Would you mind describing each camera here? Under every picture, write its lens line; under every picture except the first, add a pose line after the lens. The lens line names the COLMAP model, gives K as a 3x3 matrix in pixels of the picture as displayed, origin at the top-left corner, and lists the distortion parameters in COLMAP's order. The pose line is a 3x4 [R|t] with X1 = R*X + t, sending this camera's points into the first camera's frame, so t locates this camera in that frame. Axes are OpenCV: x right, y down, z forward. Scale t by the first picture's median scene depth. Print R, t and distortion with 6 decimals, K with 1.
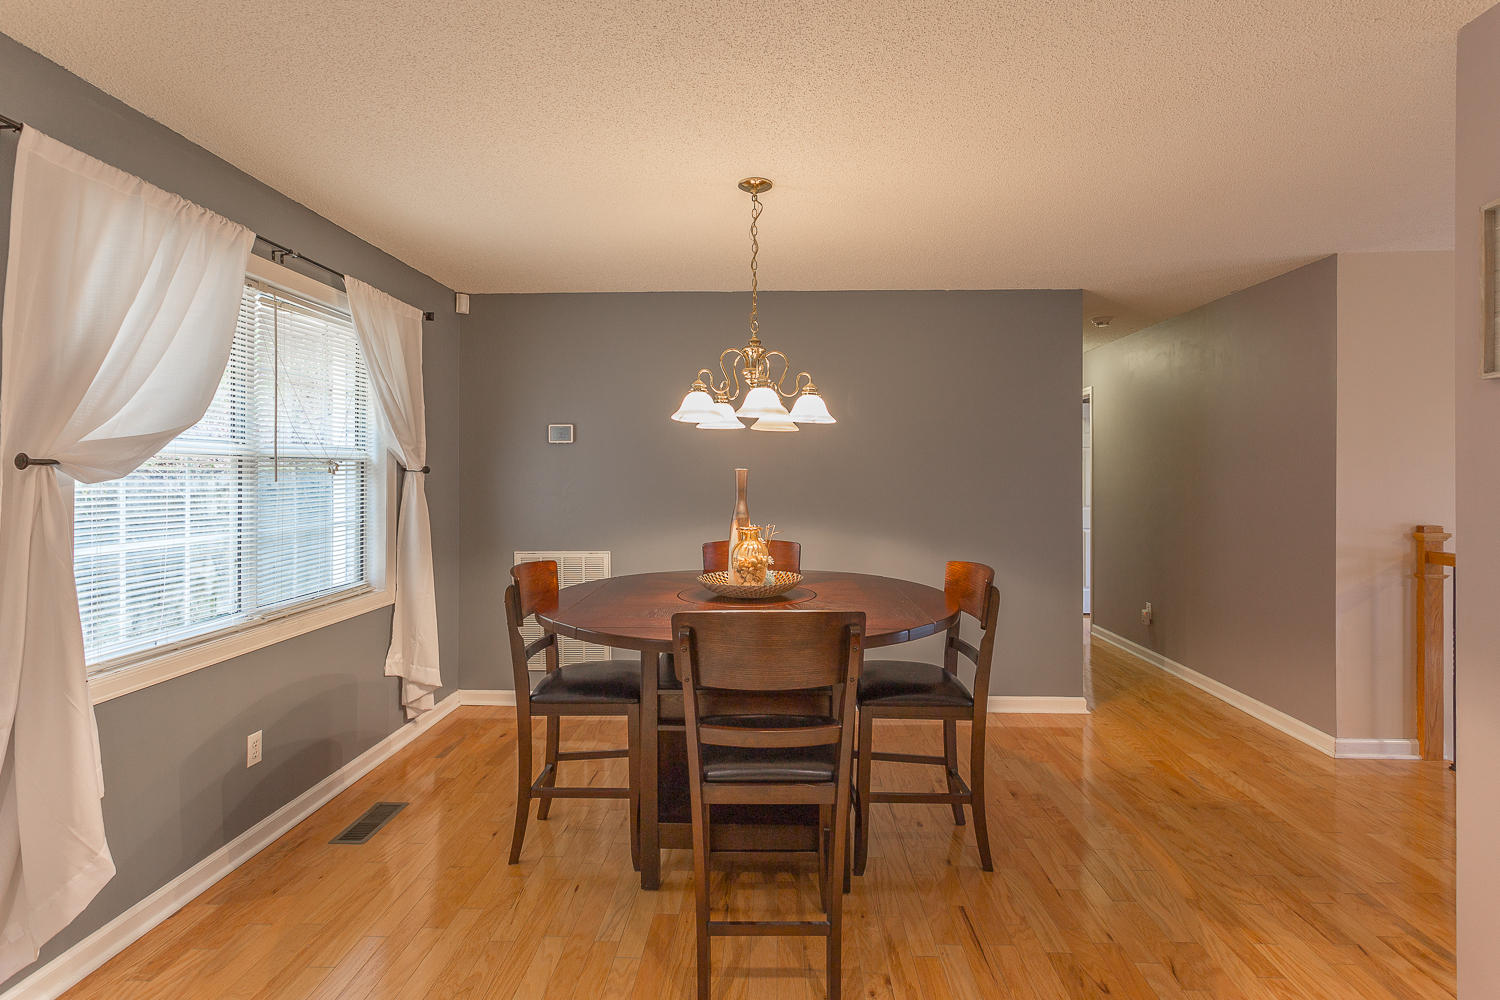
lens RADIAL K [[722.8, 0, 743.7], [0, 722.8, 469.9], [0, 0, 1]] dist [0.001441, 0.002950]
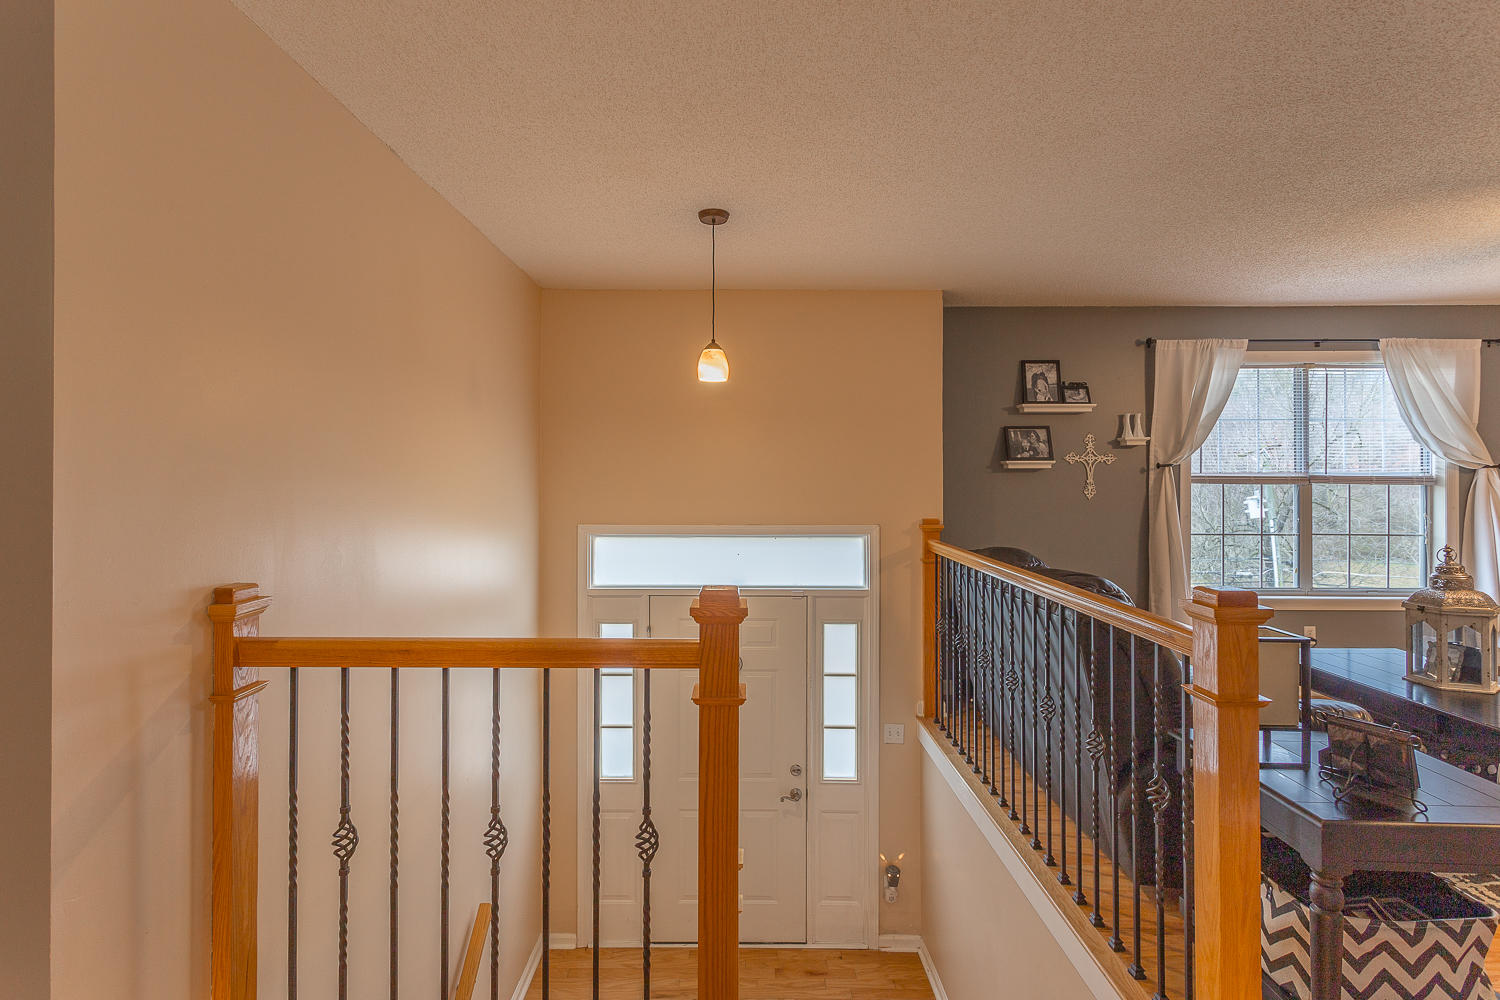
lens RADIAL K [[722.8, 0, 743.1], [0, 722.8, 477.7], [0, 0, 1]] dist [0.001441, 0.002950]
pose [[-0.031972, -0.002495, 0.999486, 0.603133], [-0.009159, 0.999956, 0.002203, 0.005723], [-0.999447, -0.009084, -0.031993, 0.881051]]
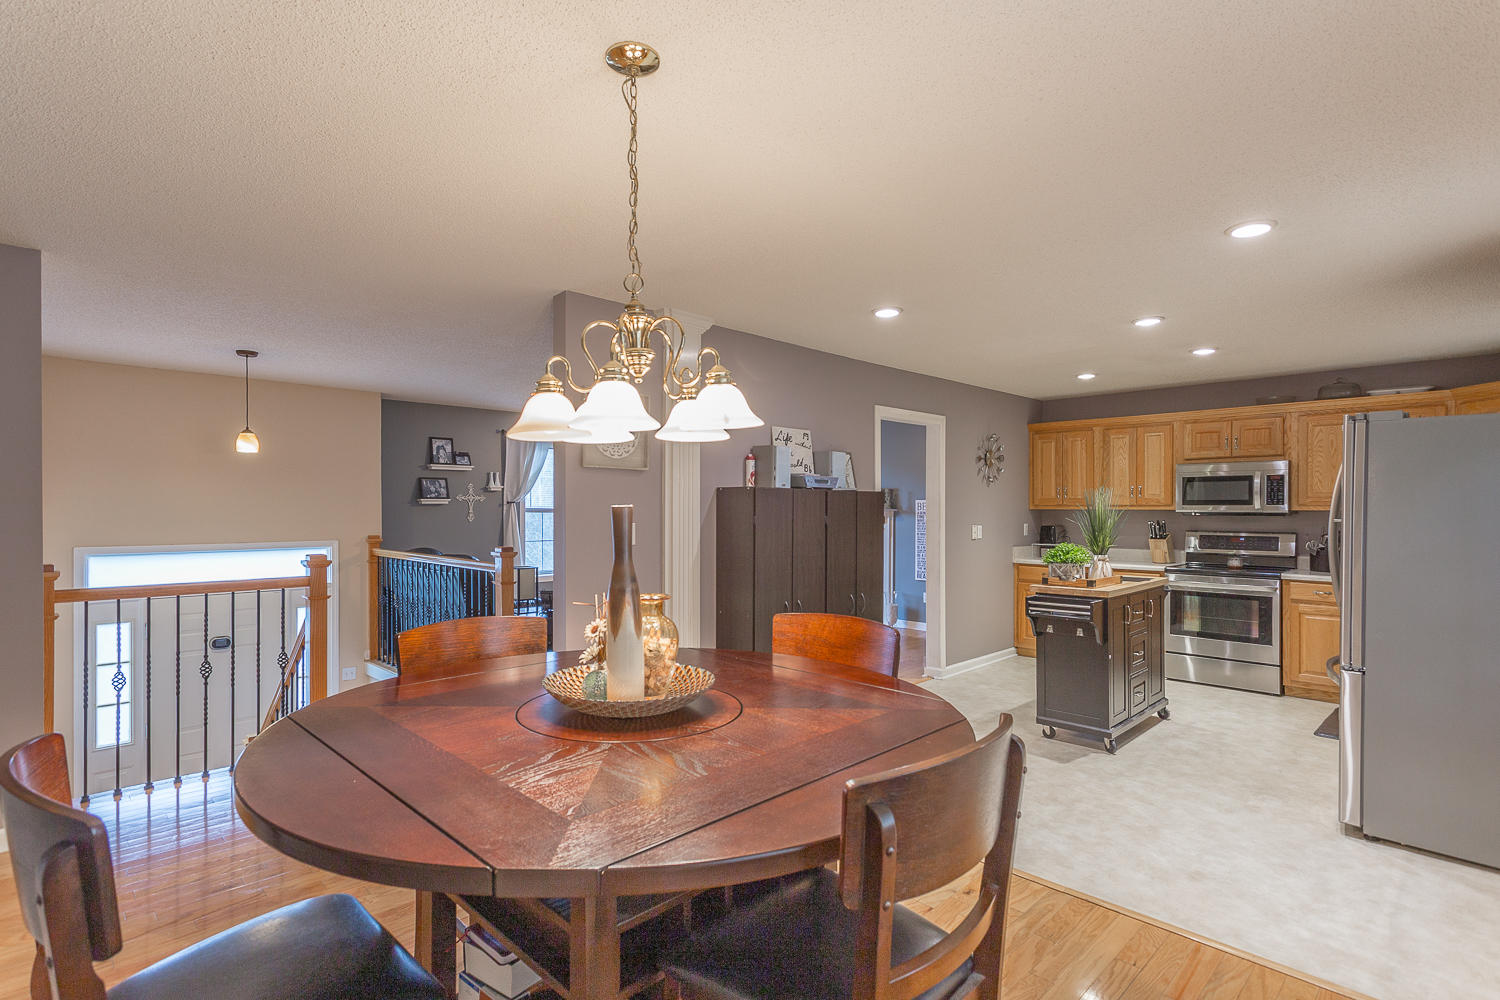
lens RADIAL K [[722.8, 0, 738.7], [0, 722.8, 515.6], [0, 0, 1]] dist [0.001441, 0.002950]
pose [[-0.727732, -0.009627, 0.685794, -0.481311], [-0.007550, 0.999953, 0.006025, 0.002449], [-0.685820, -0.000793, -0.727771, 1.379062]]
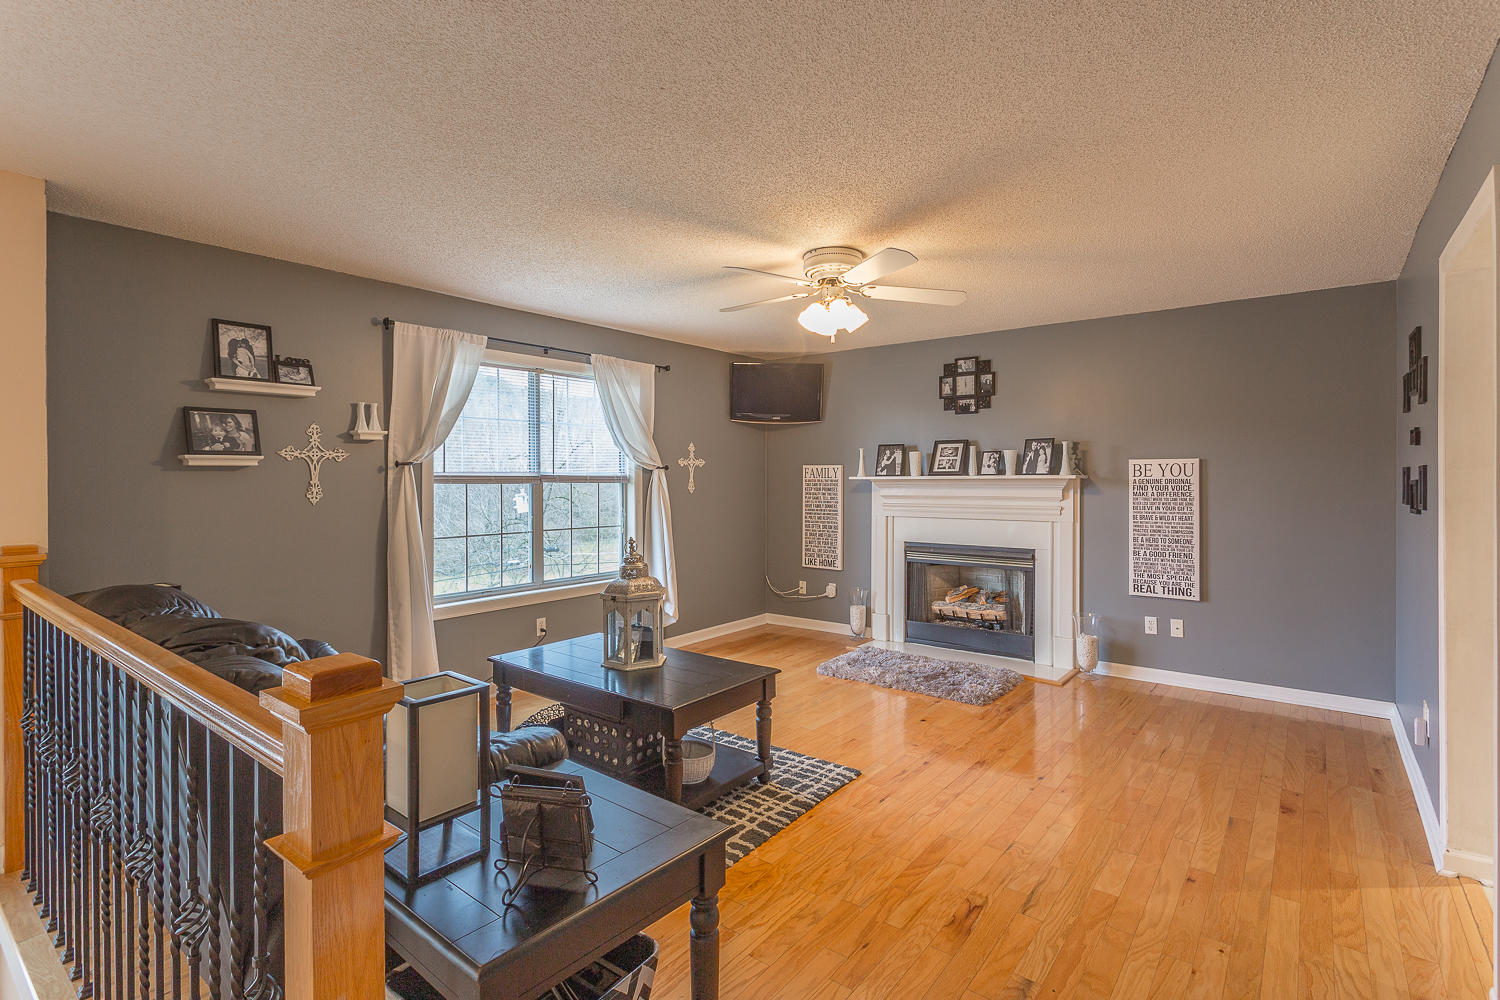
lens RADIAL K [[722.8, 0, 751.7], [0, 722.8, 473.5], [0, 0, 1]] dist [0.001441, 0.002950]
pose [[-0.815351, 0.003422, 0.578956, 0.800450], [-0.003053, 0.999943, -0.010210, 0.005183], [-0.578958, -0.010092, -0.815295, 0.652160]]
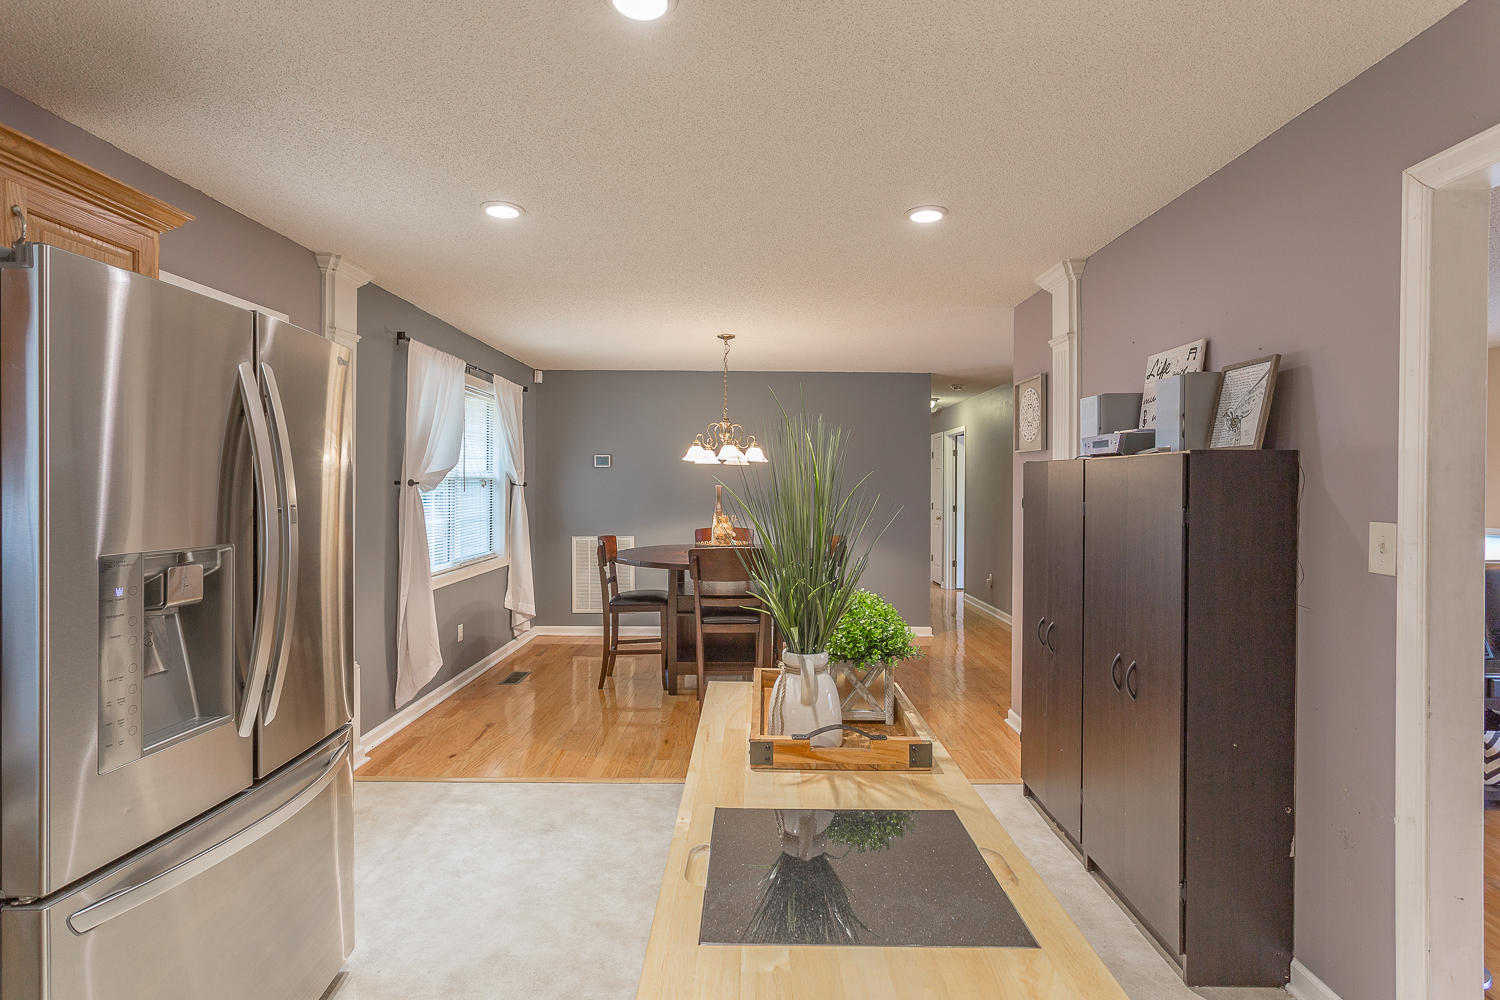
lens RADIAL K [[722.8, 0, 754.8], [0, 722.8, 489.6], [0, 0, 1]] dist [0.001441, 0.002950]
pose [[0.998675, 0.002689, 0.051385, -0.005836], [-0.003372, 0.999907, 0.013213, -0.016158], [-0.051345, -0.013369, 0.998592, -0.887745]]
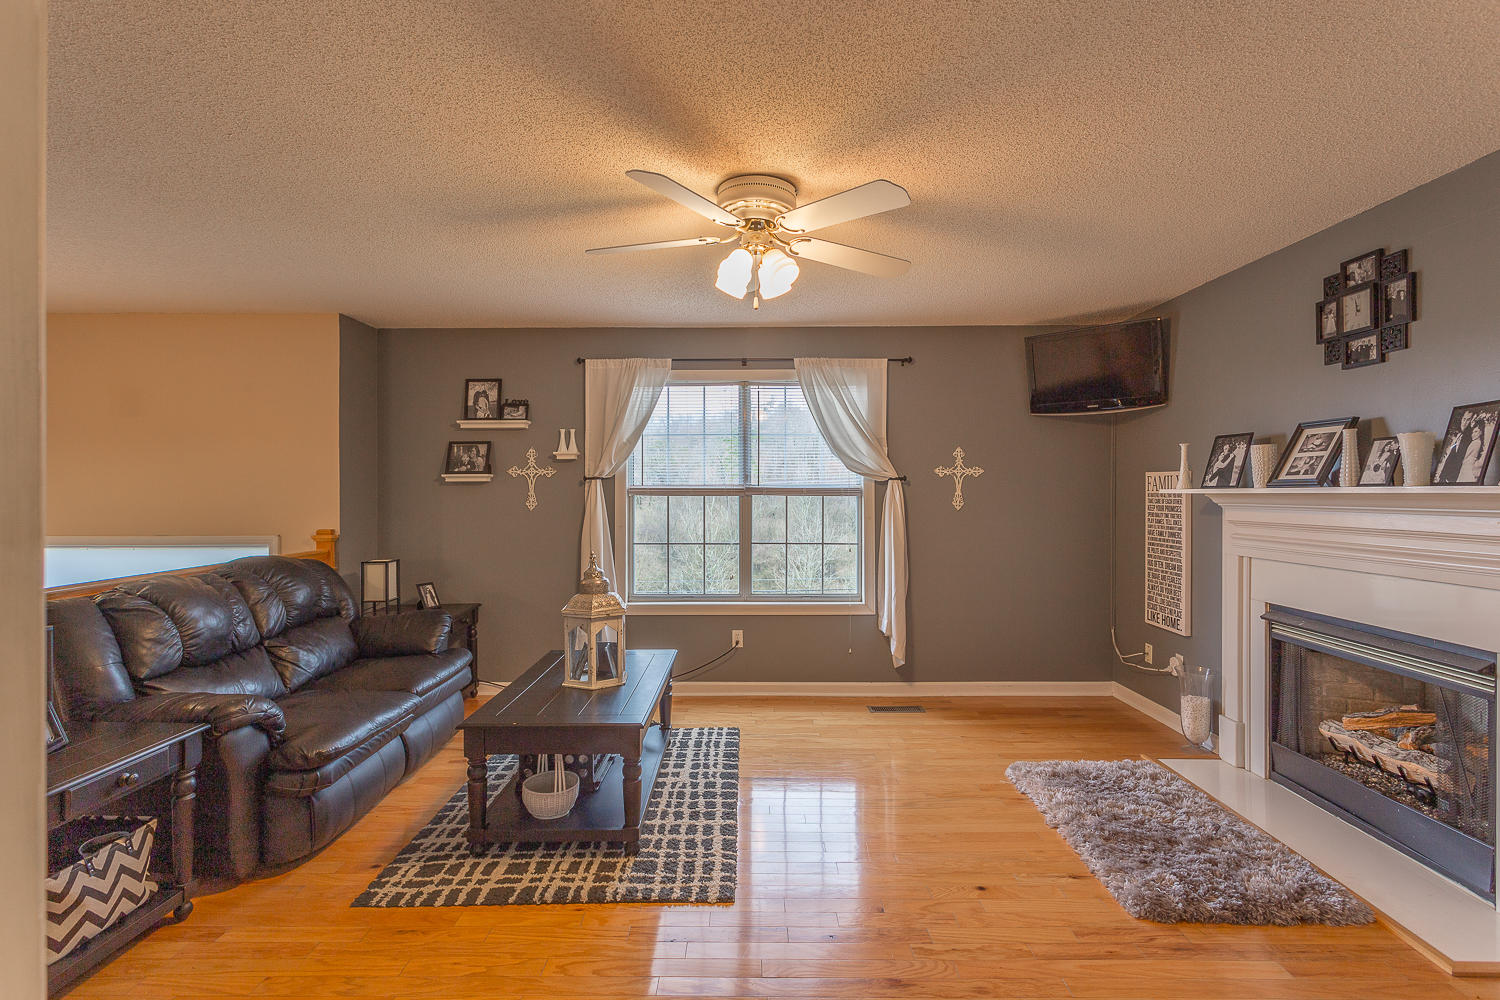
lens RADIAL K [[722.8, 0, 748.4], [0, 722.8, 486.8], [0, 0, 1]] dist [0.001441, 0.002950]
pose [[-0.039587, 0.003338, 0.999211, 0.470427], [-0.005581, 0.999978, -0.003561, -0.003250], [-0.999201, -0.005717, -0.039568, -0.455360]]
